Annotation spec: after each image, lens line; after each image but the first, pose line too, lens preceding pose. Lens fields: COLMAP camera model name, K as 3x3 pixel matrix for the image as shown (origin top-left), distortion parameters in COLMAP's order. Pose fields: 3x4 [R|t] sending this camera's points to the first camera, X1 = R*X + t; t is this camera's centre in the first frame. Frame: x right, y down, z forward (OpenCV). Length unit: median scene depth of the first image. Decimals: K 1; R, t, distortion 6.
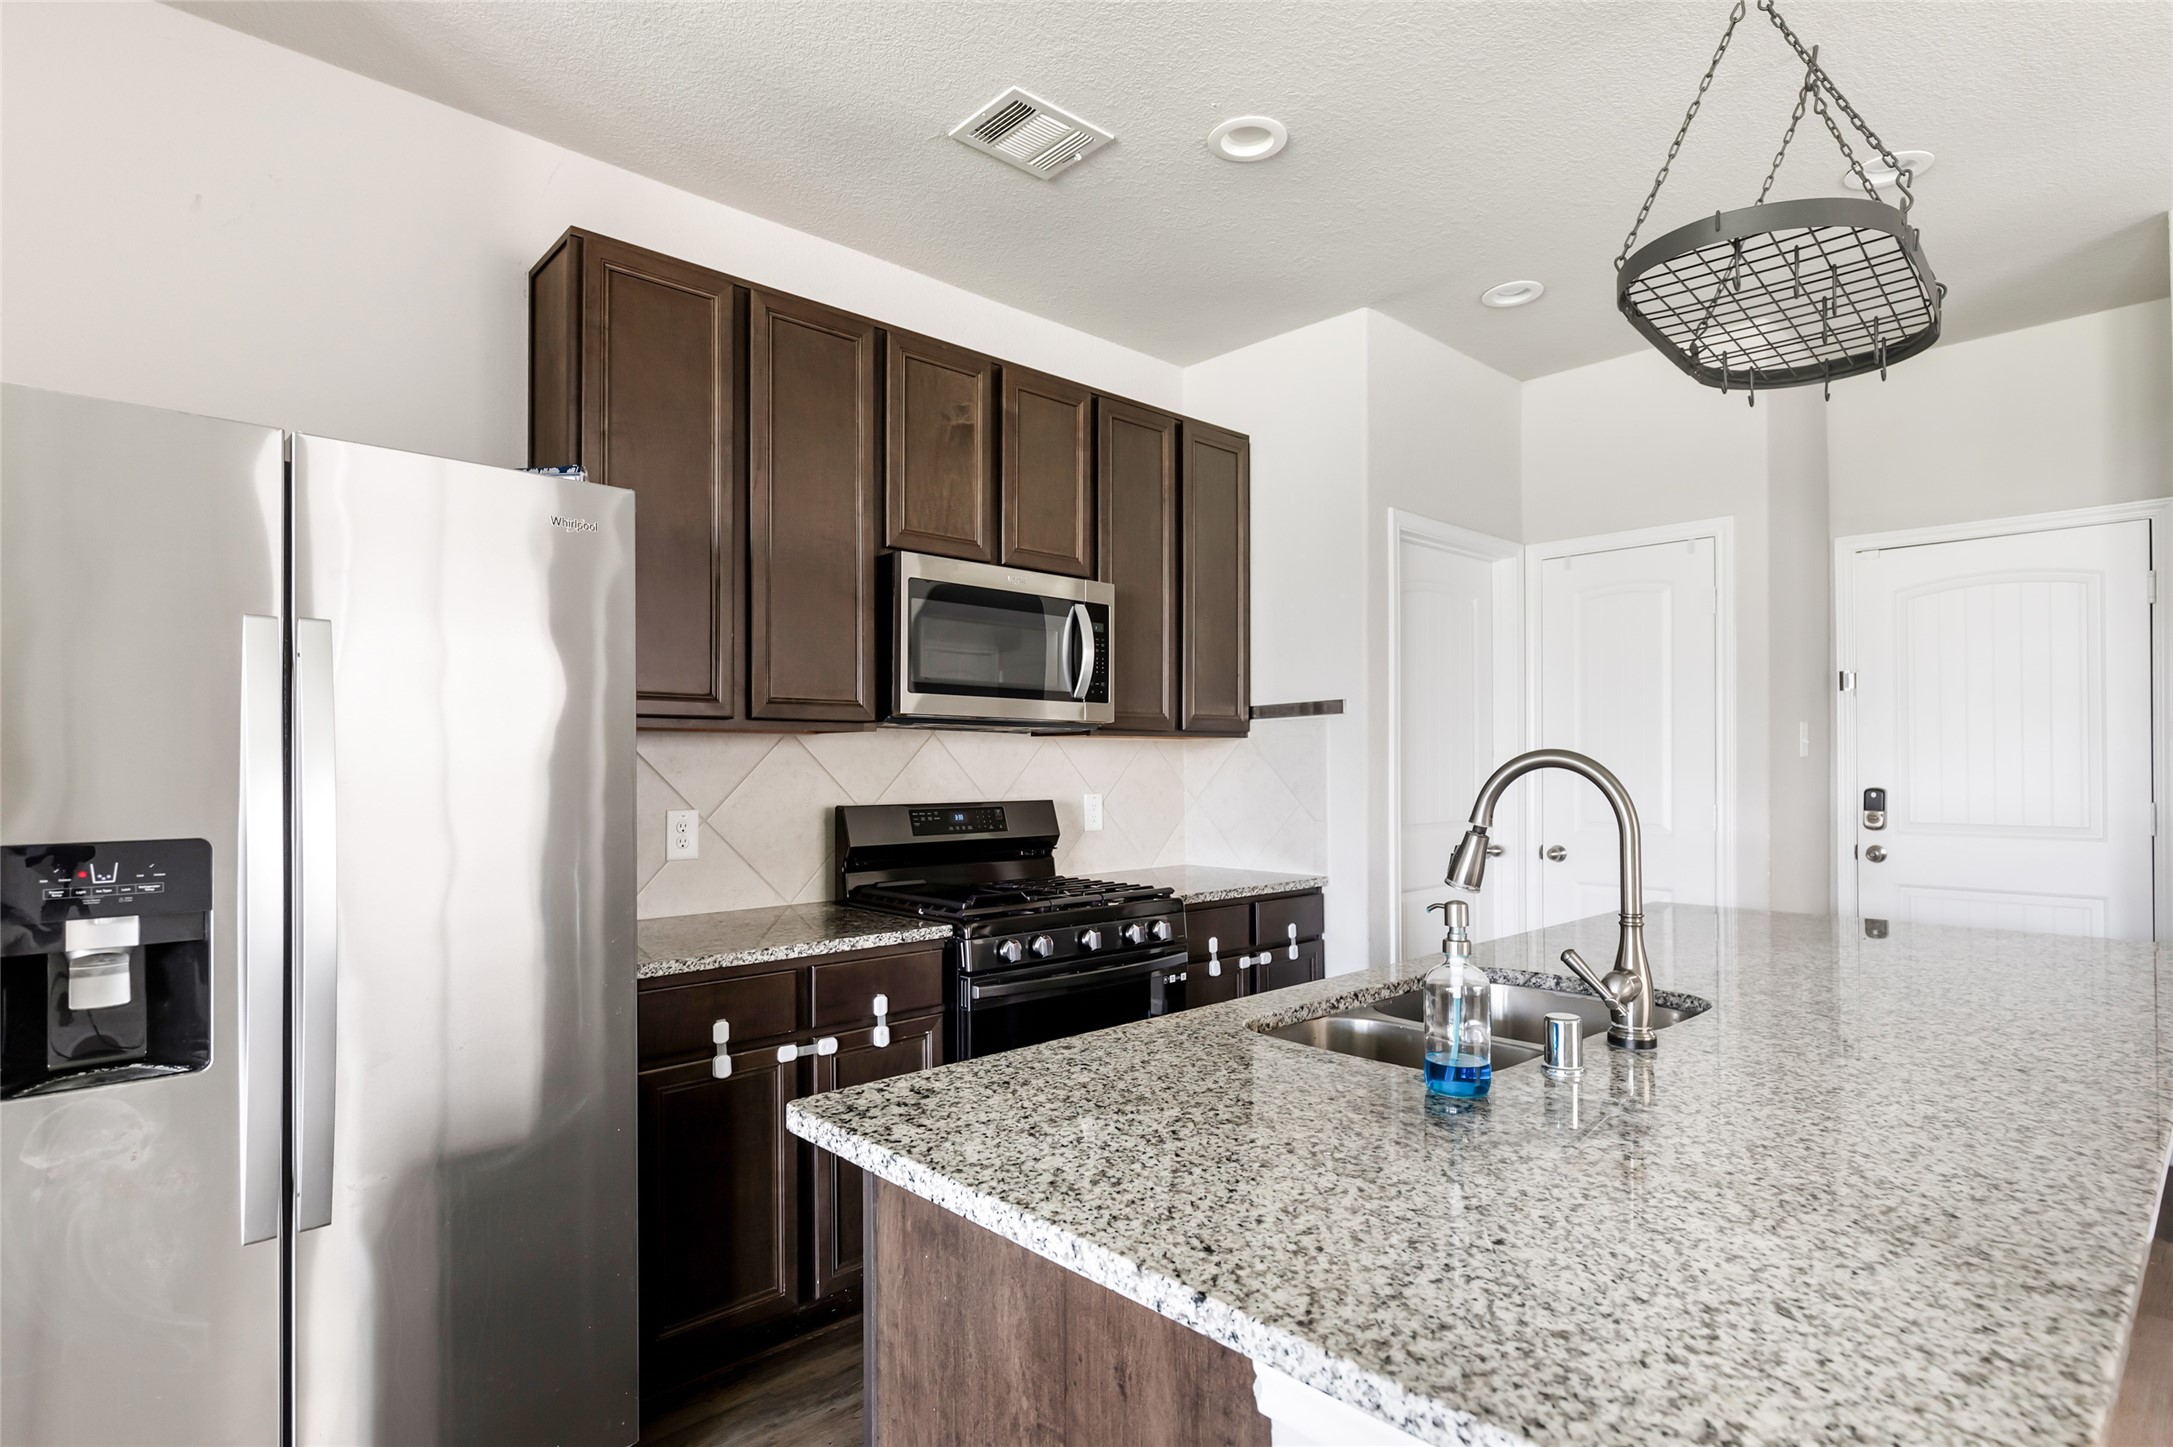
lens RADIAL K [[1090.3, 0, 1133.2], [0, 1090.3, 752.8], [0, 0, 1]] dist [-0.004371, -0.000192]
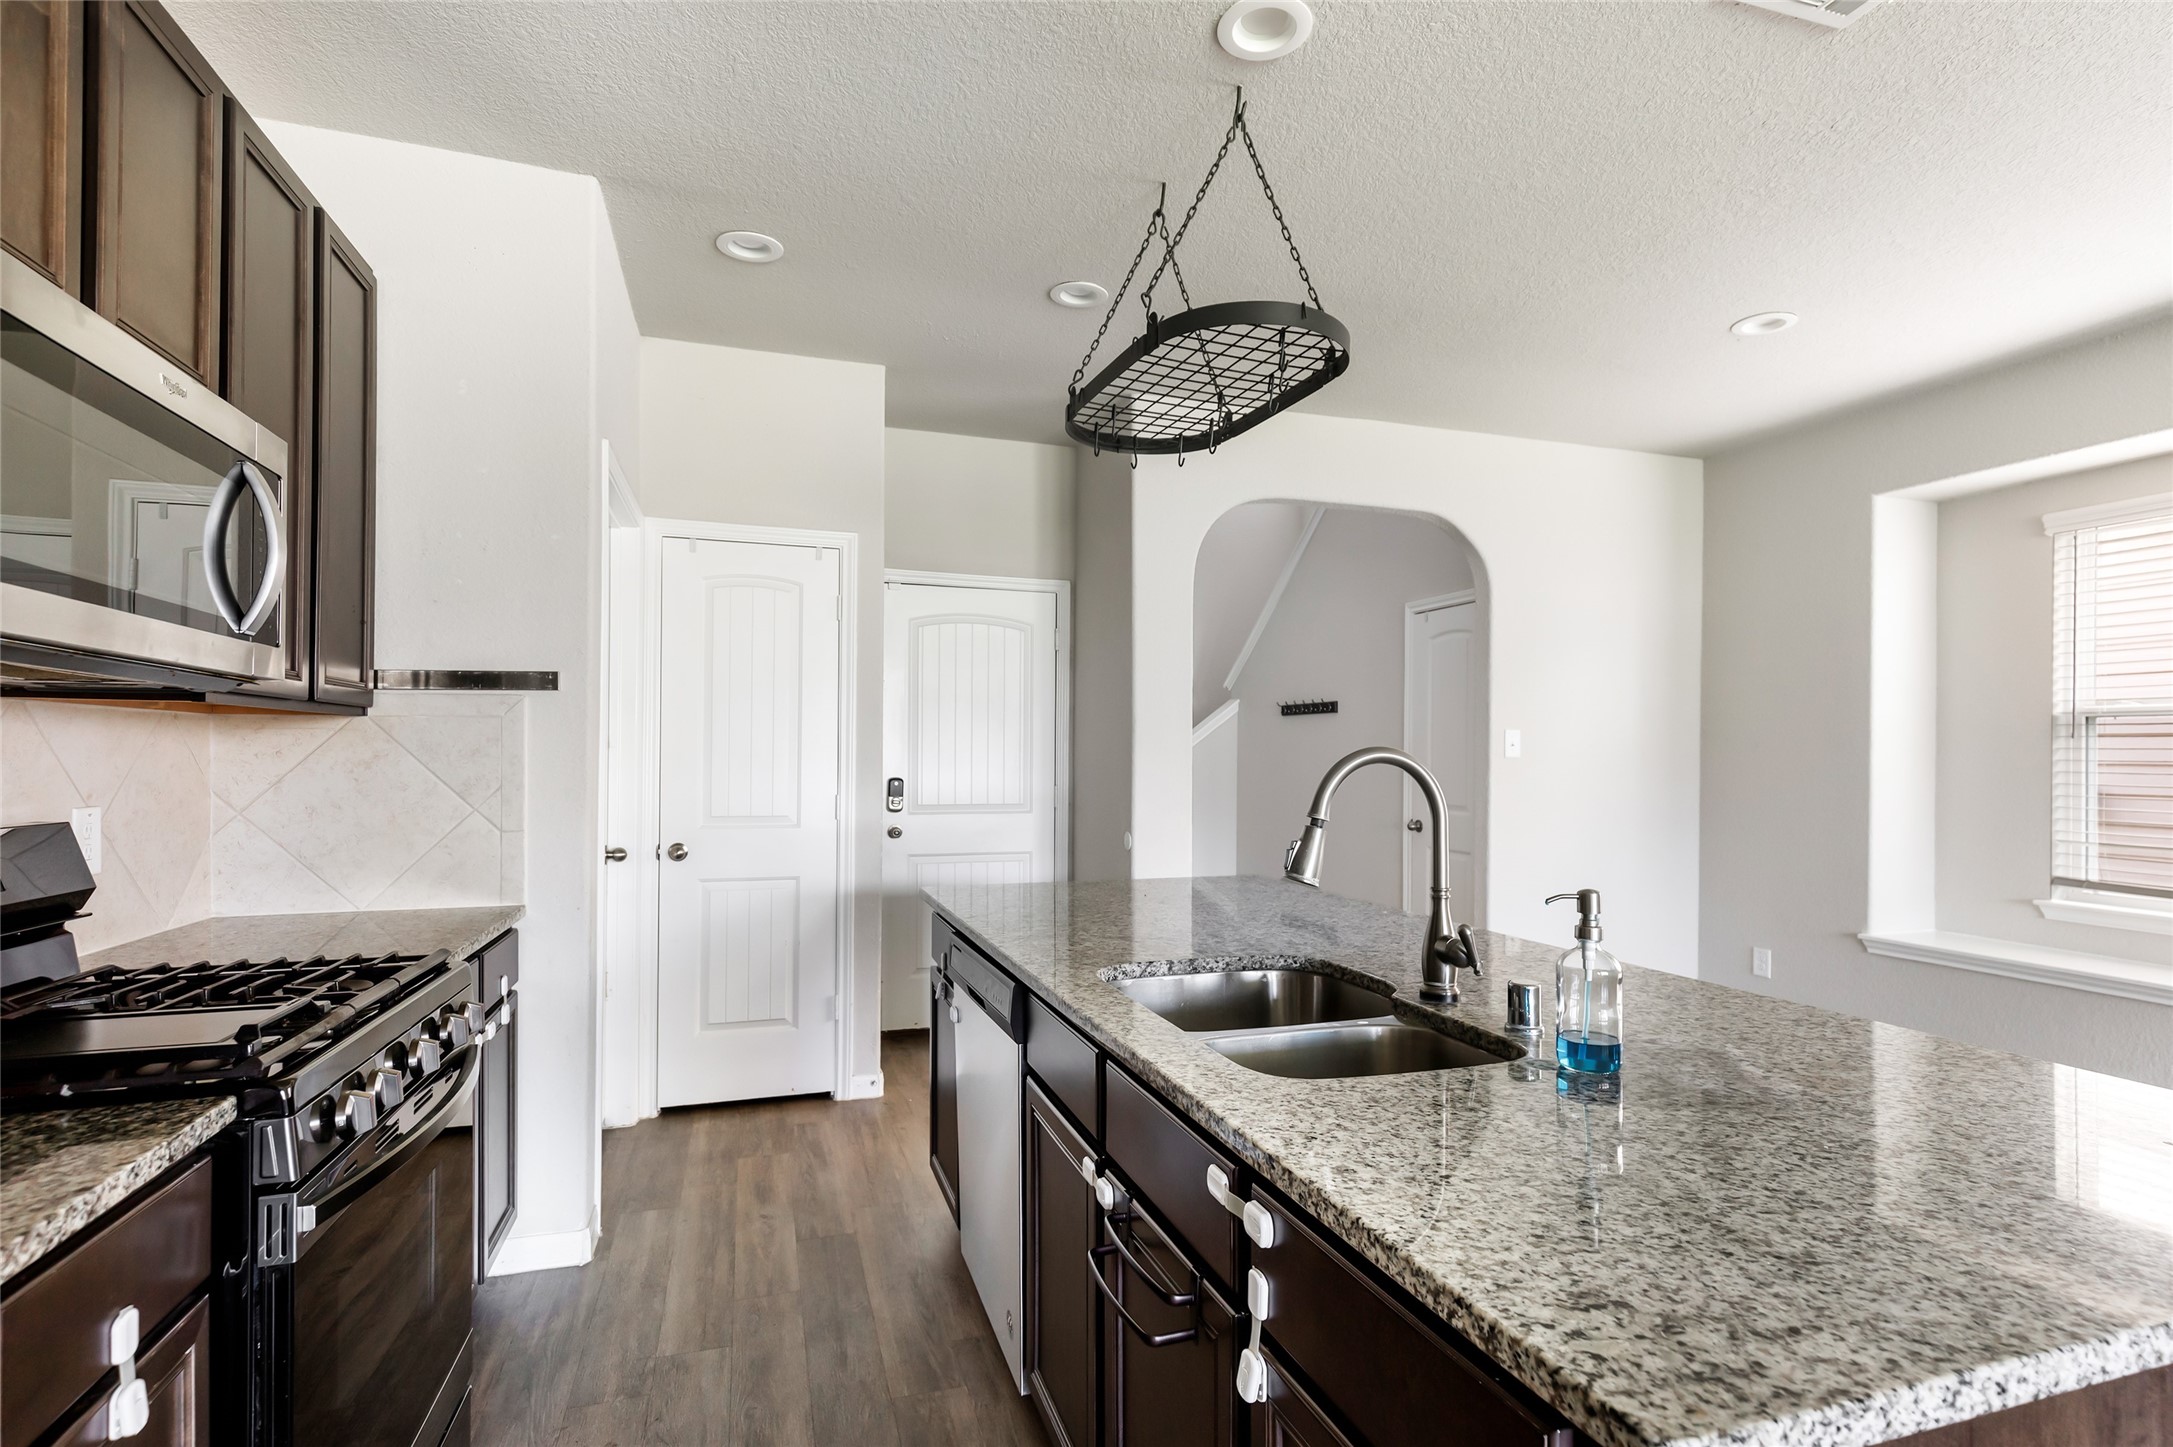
lens RADIAL K [[1022.4, 0, 1058.6], [0, 1022.4, 759.4], [0, 0, 1]] dist [0.009263, -0.005171]
pose [[0.450498, 0.002882, 0.892773, -0.316421], [-0.015861, 0.999863, 0.004775, 0.003723], [-0.892636, -0.016311, 0.450482, 0.382864]]
